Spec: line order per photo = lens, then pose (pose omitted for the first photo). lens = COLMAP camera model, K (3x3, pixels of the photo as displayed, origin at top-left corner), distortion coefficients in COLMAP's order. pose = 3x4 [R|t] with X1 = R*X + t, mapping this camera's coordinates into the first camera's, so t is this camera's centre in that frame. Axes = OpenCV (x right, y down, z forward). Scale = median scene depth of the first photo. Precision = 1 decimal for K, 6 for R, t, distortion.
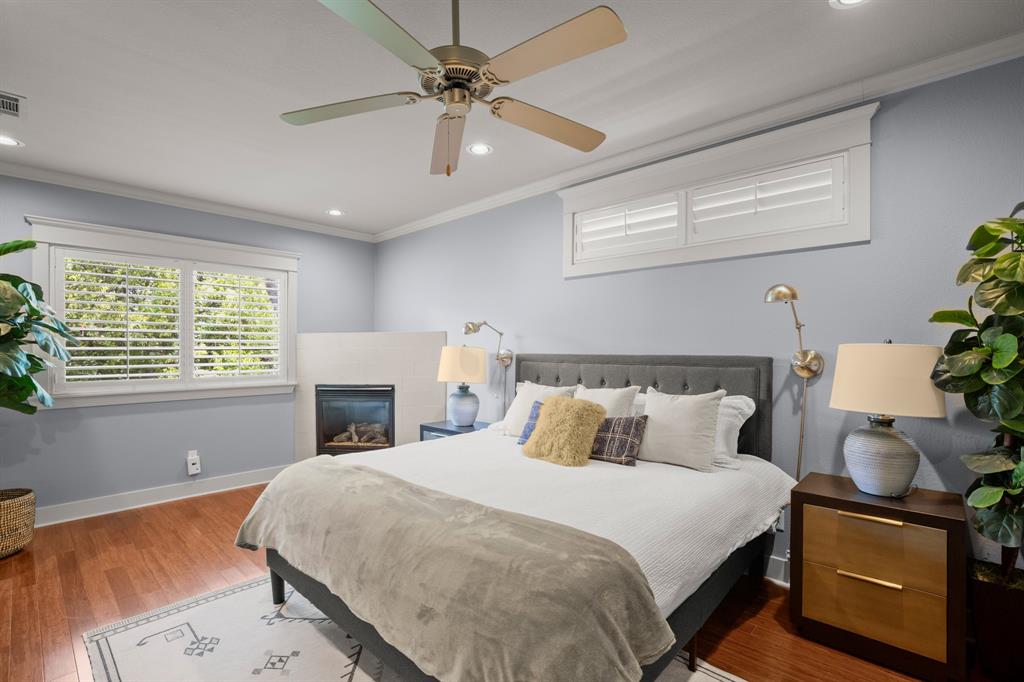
lens RADIAL K [[470.7, 0, 517.1], [0, 470.7, 348.1], [0, 0, 1]] dist [-0.021889, 0.006456]
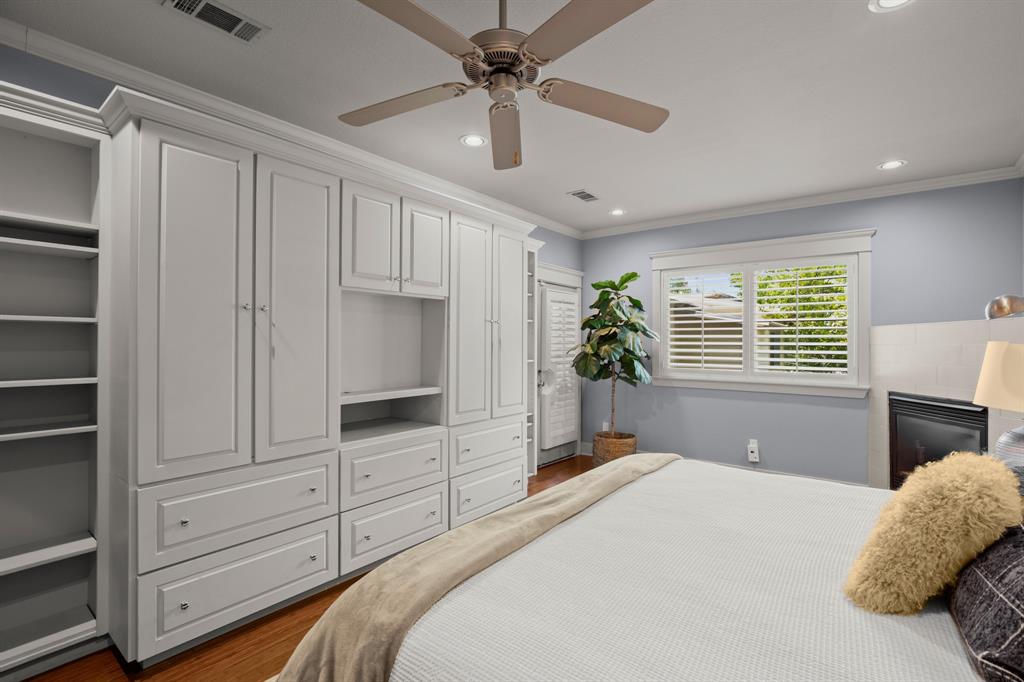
lens RADIAL K [[470.7, 0, 517.1], [0, 470.7, 338.5], [0, 0, 1]] dist [-0.021889, 0.006456]
pose [[0.083796, -0.006779, -0.996460, 0.302652], [-0.007976, 0.999940, -0.007474, 0.000780], [0.996451, 0.008574, 0.083737, 0.337837]]
